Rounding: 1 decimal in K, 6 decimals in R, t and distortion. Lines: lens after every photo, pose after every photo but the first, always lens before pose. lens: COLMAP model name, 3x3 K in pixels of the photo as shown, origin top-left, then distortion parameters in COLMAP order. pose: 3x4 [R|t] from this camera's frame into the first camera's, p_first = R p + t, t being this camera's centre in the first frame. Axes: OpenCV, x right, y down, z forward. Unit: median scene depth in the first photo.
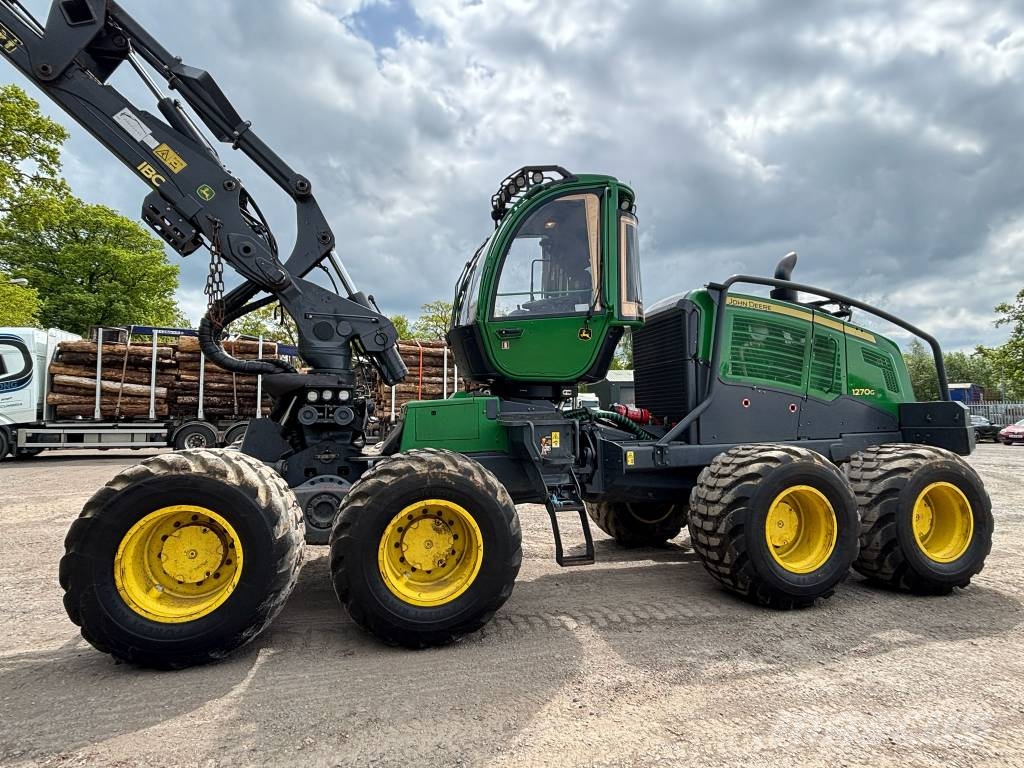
lens RADIAL K [[540.5, 0, 507.5], [0, 540.5, 378.6], [0, 0, 1]] dist [0.002725, -0.001962]
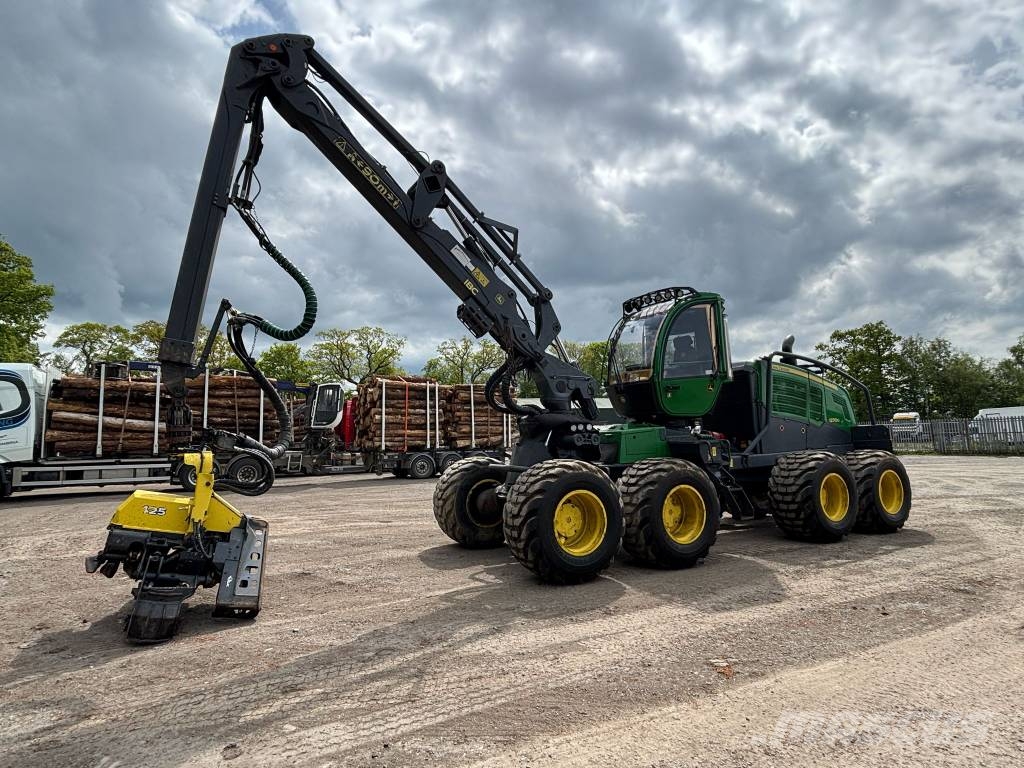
lens RADIAL K [[540.5, 0, 507.2], [0, 540.5, 378.3], [0, 0, 1]] dist [0.002725, -0.001962]
pose [[0.974125, 0.003562, 0.225981, -0.482201], [0.008165, 0.998668, -0.050939, -0.019016], [-0.225862, 0.051466, 0.972799, -0.276714]]
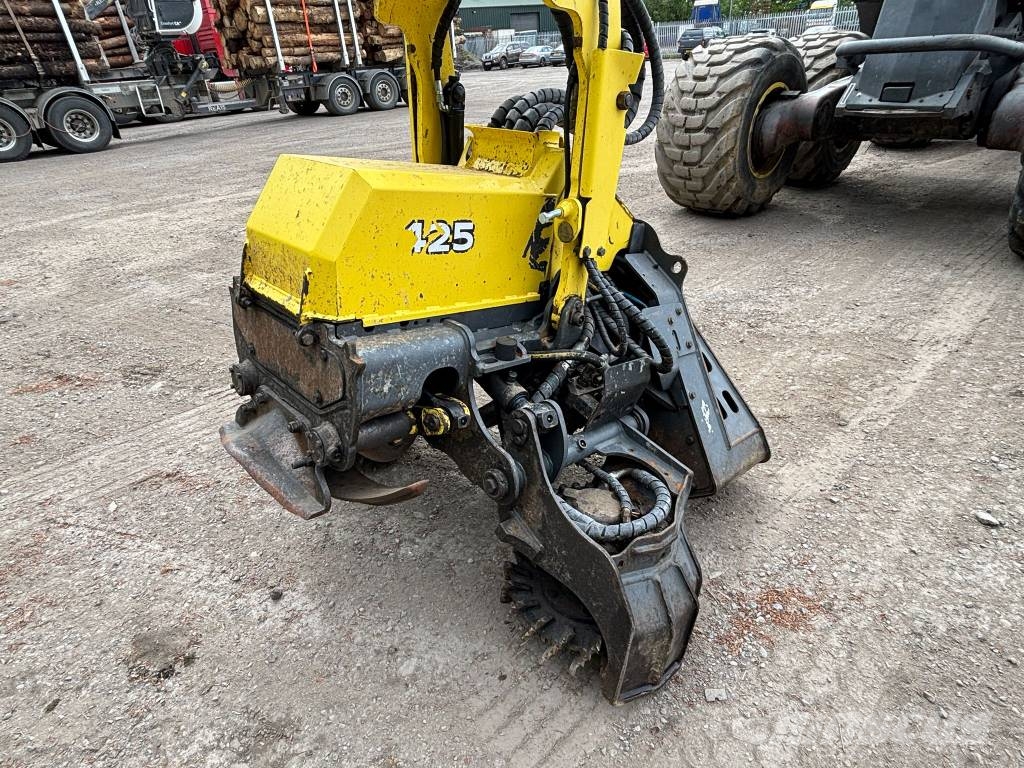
lens RADIAL K [[540.5, 0, 494.9], [0, 540.5, 396.3], [0, 0, 1]] dist [0.002725, -0.001962]
pose [[0.884629, -0.296453, 0.359927, -0.788309], [0.035201, 0.812139, 0.582401, 0.047508], [-0.464965, -0.502539, 0.728877, 0.288375]]
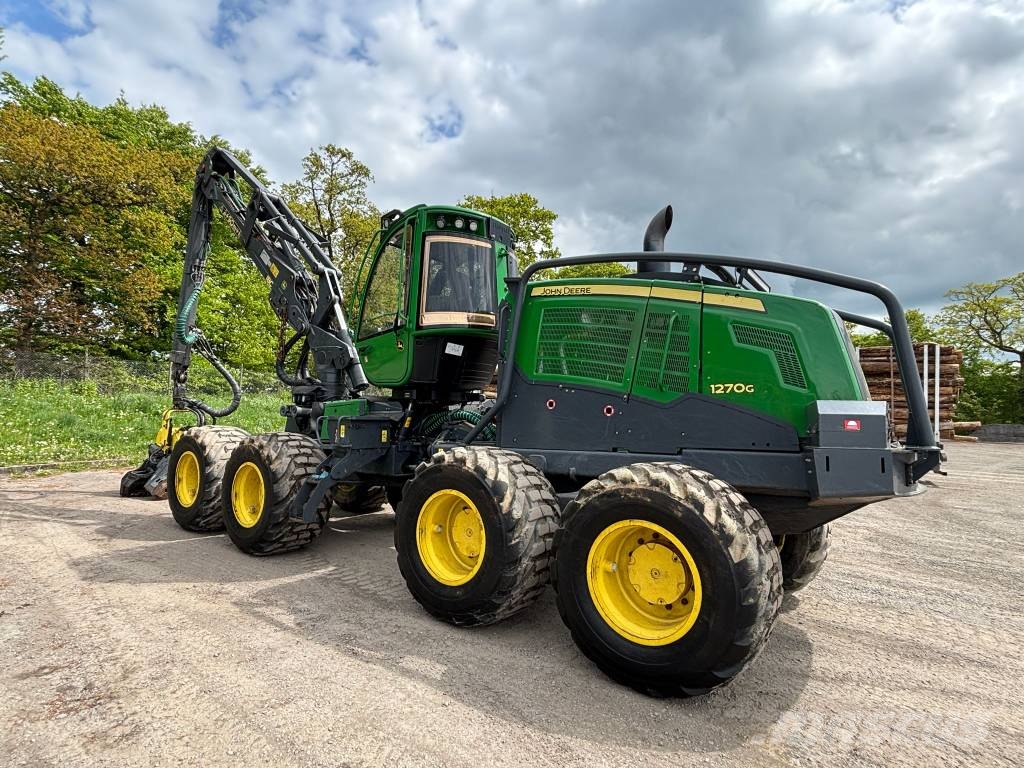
lens RADIAL K [[540.5, 0, 510.7], [0, 540.5, 384.2], [0, 0, 1]] dist [0.002725, -0.001962]
pose [[0.621623, -0.032492, -0.782643, 0.692178], [0.021663, 0.999470, -0.024287, 0.020442], [0.783017, -0.001857, 0.621997, 0.259052]]
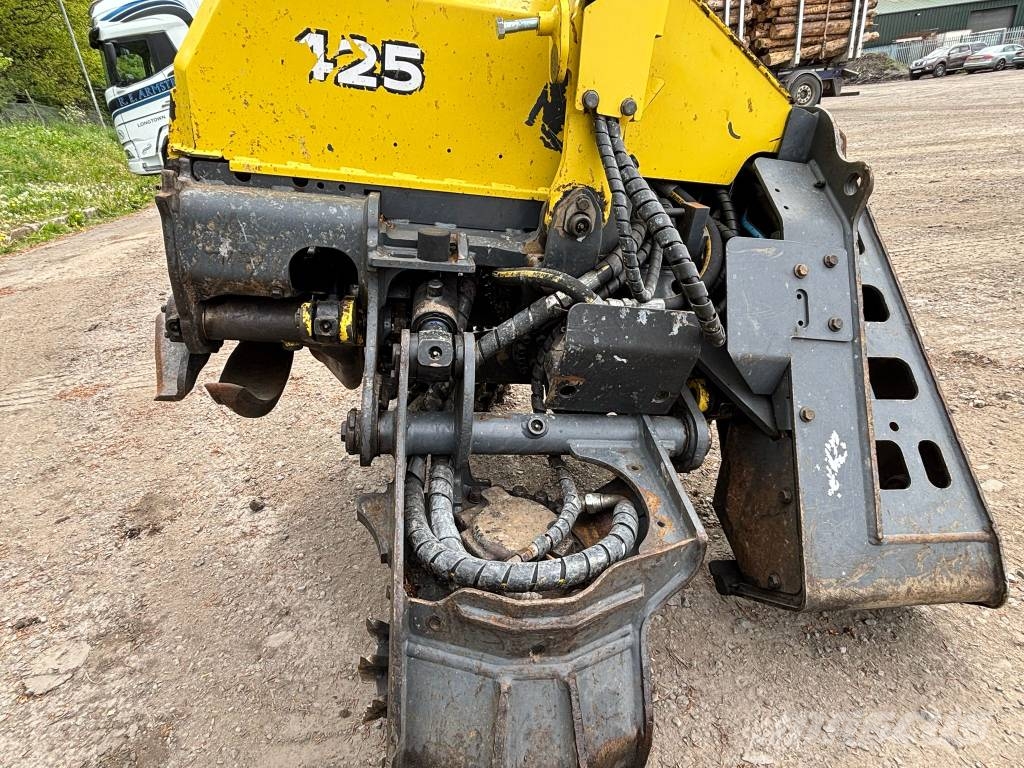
lens RADIAL K [[540.5, 0, 517.9], [0, 540.5, 393.2], [0, 0, 1]] dist [0.002725, -0.001962]
pose [[0.988500, -0.038727, -0.146176, -0.692260], [0.109044, 0.852275, 0.511603, 0.102156], [0.104770, -0.521659, 0.846696, 0.307069]]
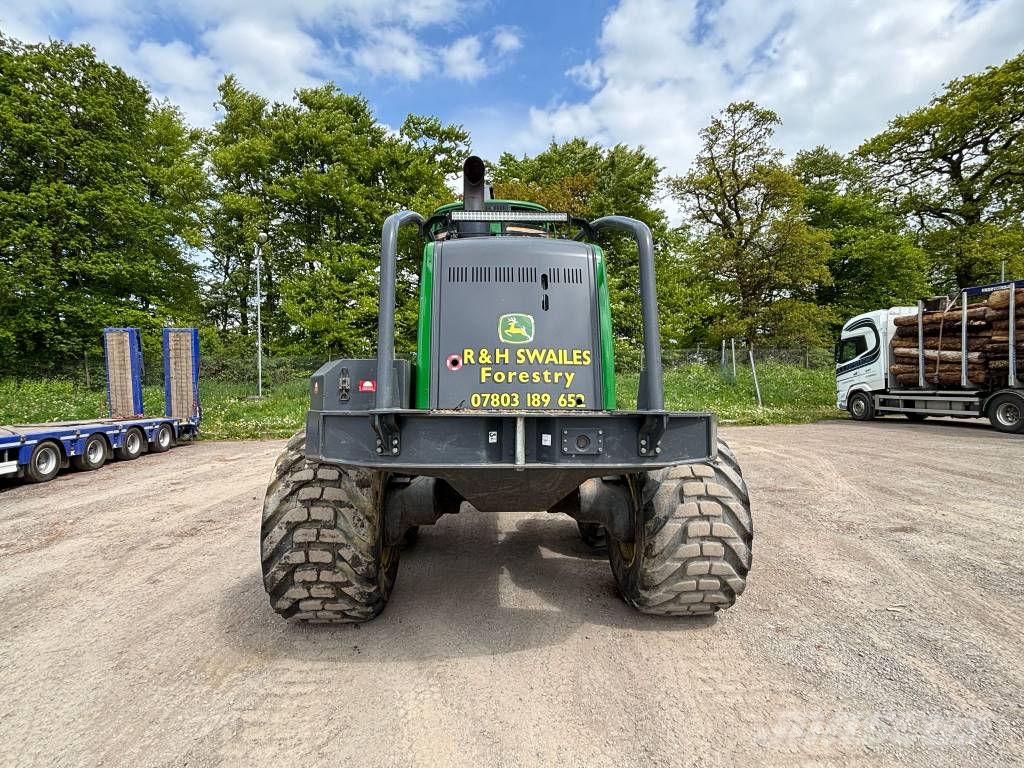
lens RADIAL K [[540.5, 0, 517.9], [0, 540.5, 376.8], [0, 0, 1]] dist [0.002725, -0.001962]
pose [[-0.204239, -0.017127, -0.978771, 0.813958], [0.074354, 0.996687, -0.032956, 0.061112], [0.976093, -0.079507, -0.202289, 0.859911]]
